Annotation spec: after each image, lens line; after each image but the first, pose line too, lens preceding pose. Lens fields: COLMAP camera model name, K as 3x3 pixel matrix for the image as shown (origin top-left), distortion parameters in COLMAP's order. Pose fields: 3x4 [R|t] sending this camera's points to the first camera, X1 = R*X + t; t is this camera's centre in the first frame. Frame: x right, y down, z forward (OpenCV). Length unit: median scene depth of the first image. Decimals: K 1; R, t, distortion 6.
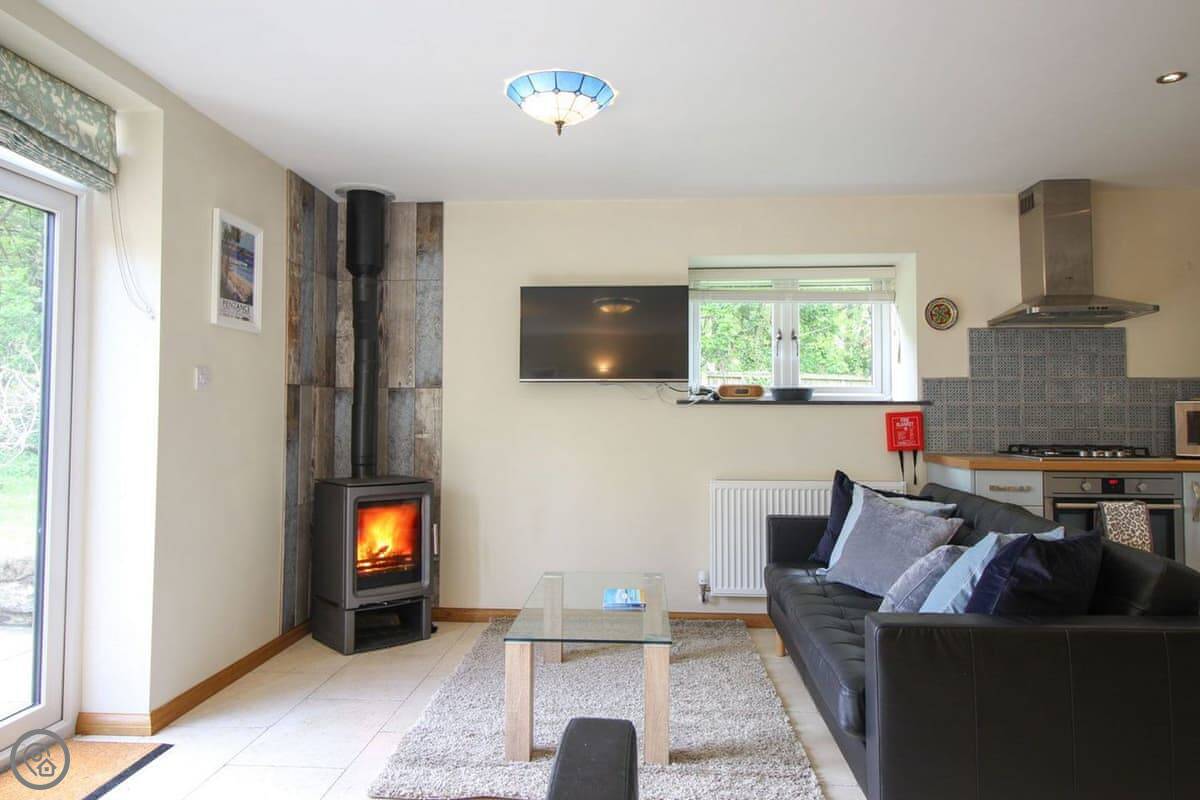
lens RADIAL K [[792.2, 0, 602.6], [0, 792.2, 381.9], [0, 0, 1]] dist [0.002529, -0.004785]
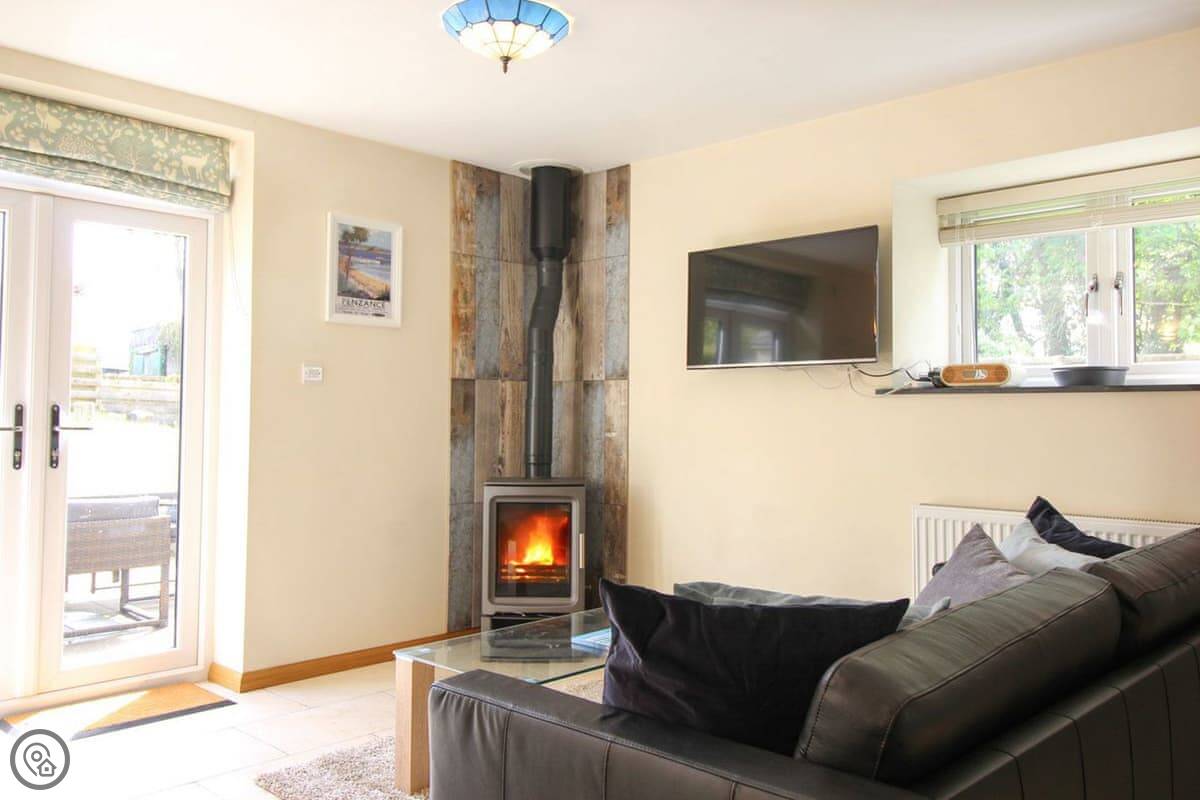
lens RADIAL K [[952.2, 0, 608.5], [0, 952.2, 380.2], [0, 0, 1]] dist [0.013377, -0.007777]
pose [[0.769347, -0.022896, -0.638421, 0.519038], [0.020173, 0.999730, -0.011543, 0.023329], [0.638512, -0.003998, 0.769601, 0.220118]]
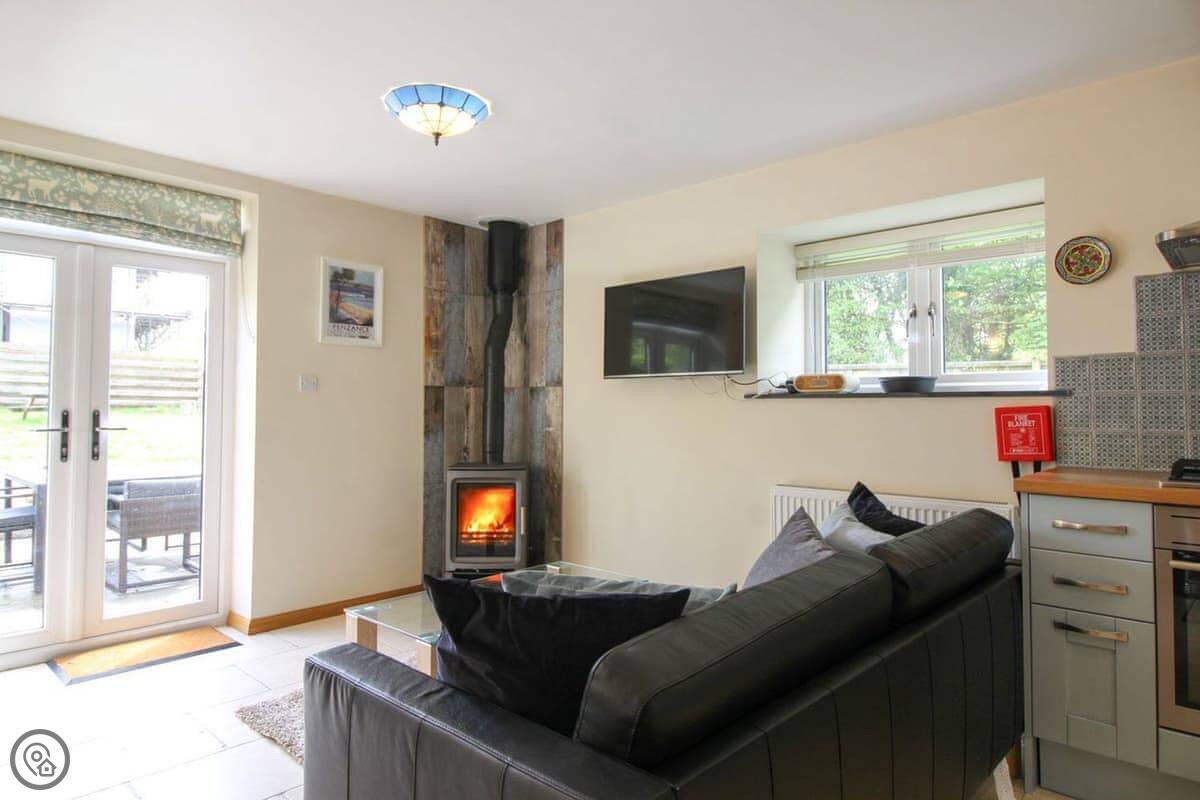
lens RADIAL K [[707.9, 0, 600.7], [0, 707.9, 382.2], [0, 0, 1]] dist [0.007021, -0.012286]
pose [[0.776333, -0.024982, -0.629828, 0.544092], [0.025095, 0.999647, -0.008719, 0.014089], [0.629824, -0.009037, 0.776686, 0.307662]]
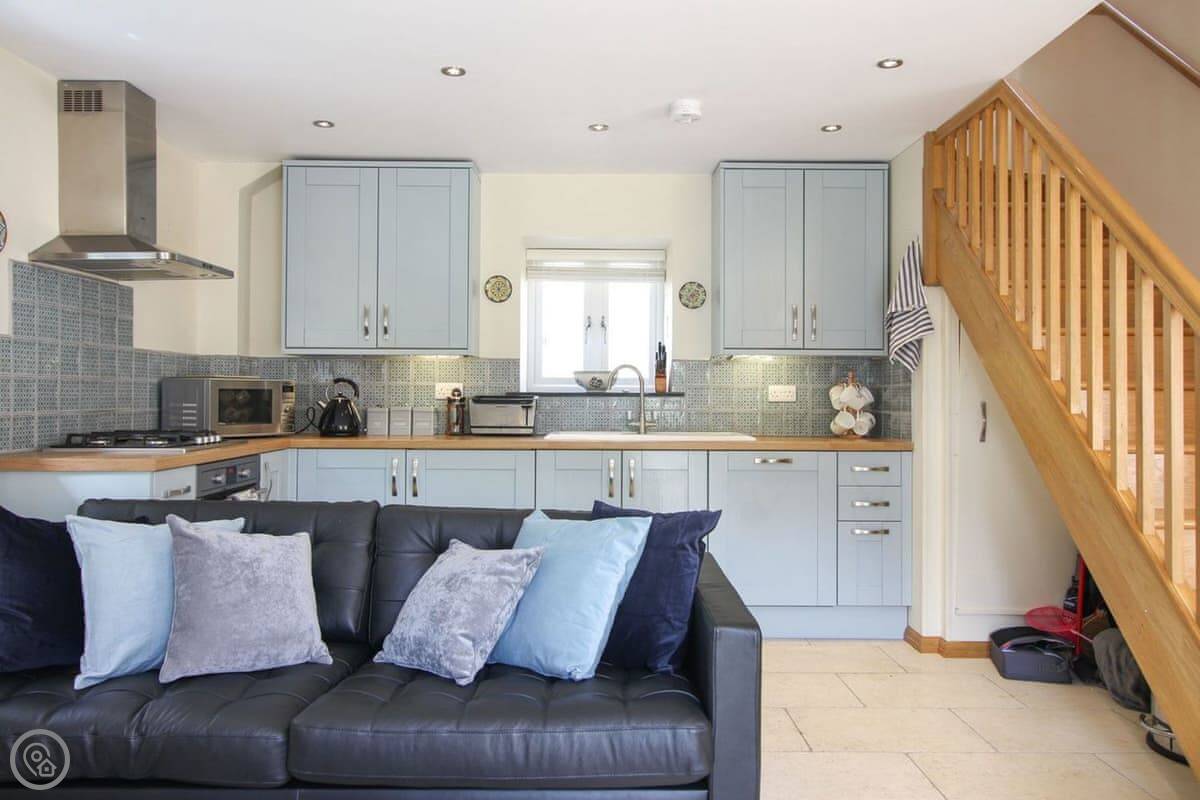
lens RADIAL K [[885.1, 0, 583.4], [0, 885.1, 383.3], [0, 0, 1]] dist [0.004872, 0.004119]
pose [[-0.063874, 0.009214, 0.997915, -0.327585], [-0.042715, 0.999016, -0.011958, 0.024776], [-0.997043, -0.043390, -0.063417, 0.645221]]
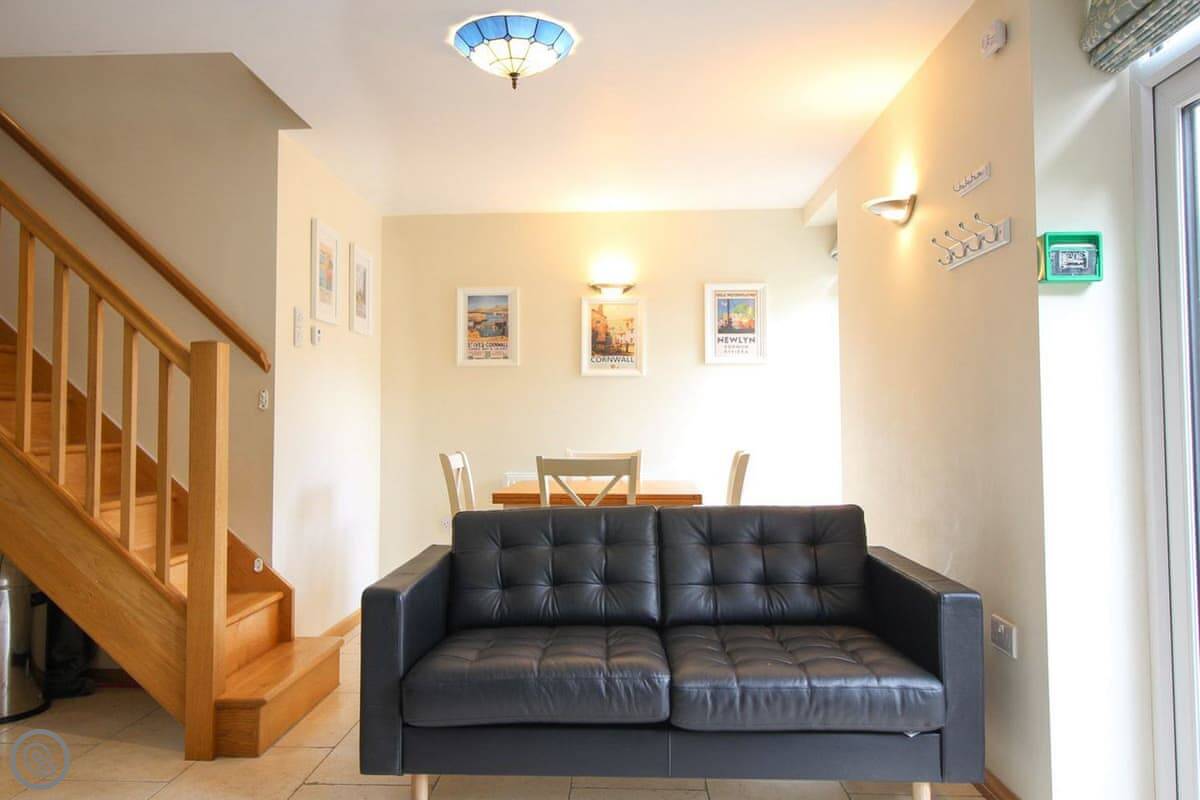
lens RADIAL K [[885.1, 0, 583.4], [0, 885.1, 383.3], [0, 0, 1]] dist [0.004872, 0.004119]
pose [[-0.999821, -0.002597, -0.018760, -0.127264], [-0.001106, 0.996868, -0.079077, 0.051655], [0.018906, -0.079042, -0.996692, 0.978486]]
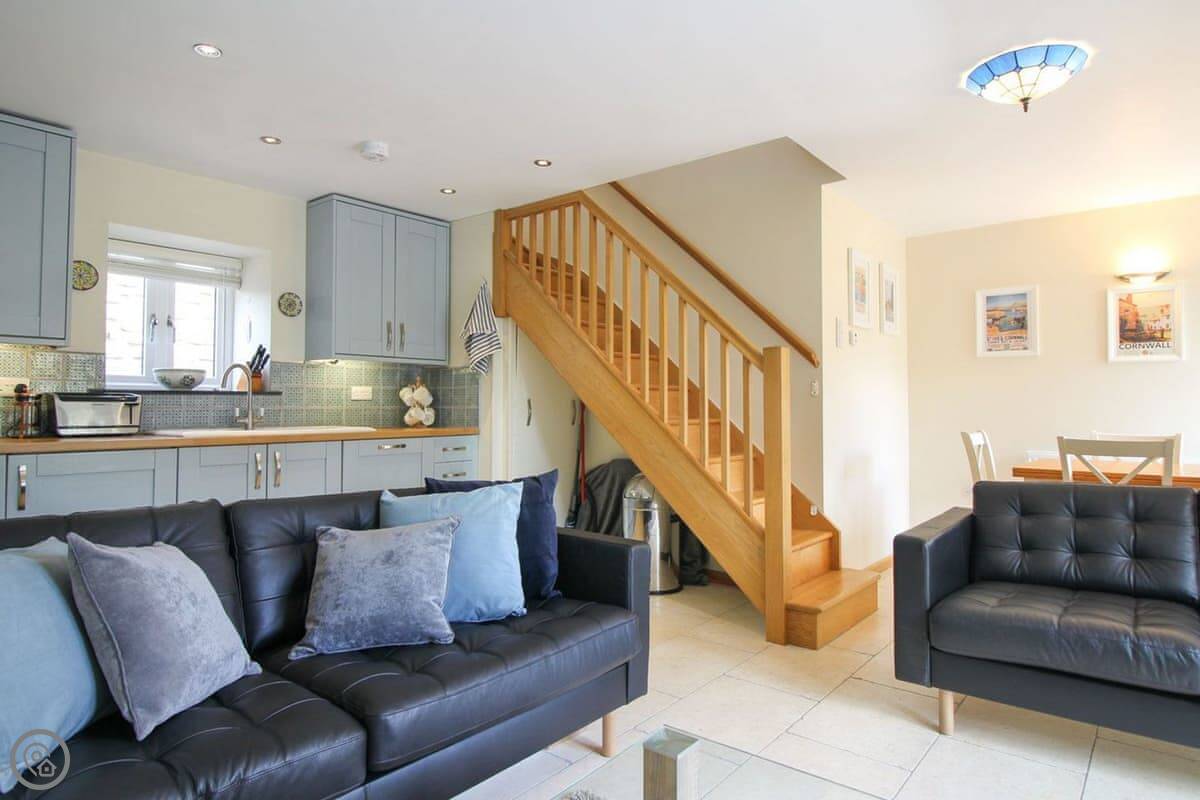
lens RADIAL K [[707.9, 0, 600.7], [0, 707.9, 382.2], [0, 0, 1]] dist [0.007021, -0.012286]
pose [[-0.813510, 0.013900, 0.581385, -0.143557], [-0.026557, 0.997783, -0.061015, 0.056072], [-0.580944, -0.065076, -0.811338, 1.027400]]
